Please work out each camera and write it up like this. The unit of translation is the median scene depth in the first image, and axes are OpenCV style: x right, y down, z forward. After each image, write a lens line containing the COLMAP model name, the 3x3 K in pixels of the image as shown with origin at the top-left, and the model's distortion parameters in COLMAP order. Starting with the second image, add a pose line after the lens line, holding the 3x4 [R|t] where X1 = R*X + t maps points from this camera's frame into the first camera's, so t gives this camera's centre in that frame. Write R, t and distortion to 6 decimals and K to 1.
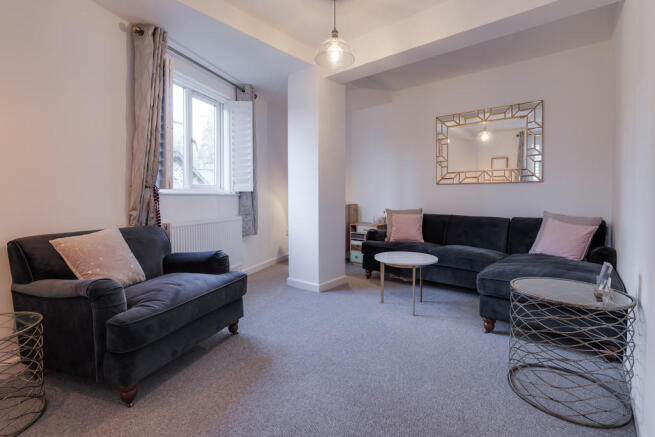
lens RADIAL K [[311.9, 0, 328.5], [0, 311.9, 193.4], [0, 0, 1]] dist [-0.016350, 0.000019]
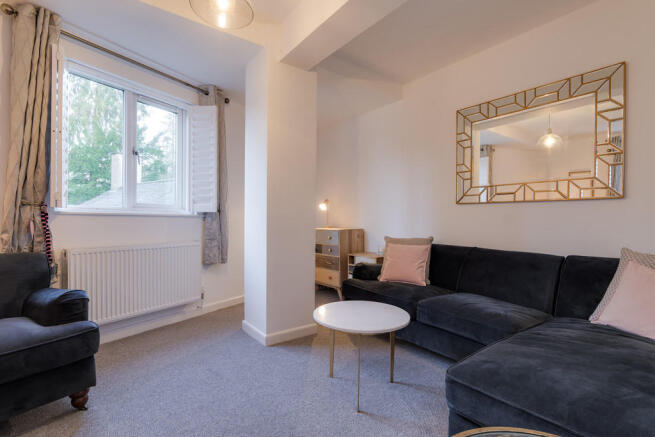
lens RADIAL K [[306.1, 0, 325.2], [0, 306.1, 217.3], [0, 0, 1]] dist [-0.016432, 0.000460]
pose [[0.973115, 0.008557, -0.230161, 0.251487], [-0.008508, 0.999963, 0.001204, 0.004059], [0.230163, 0.000786, 0.973152, 0.286245]]
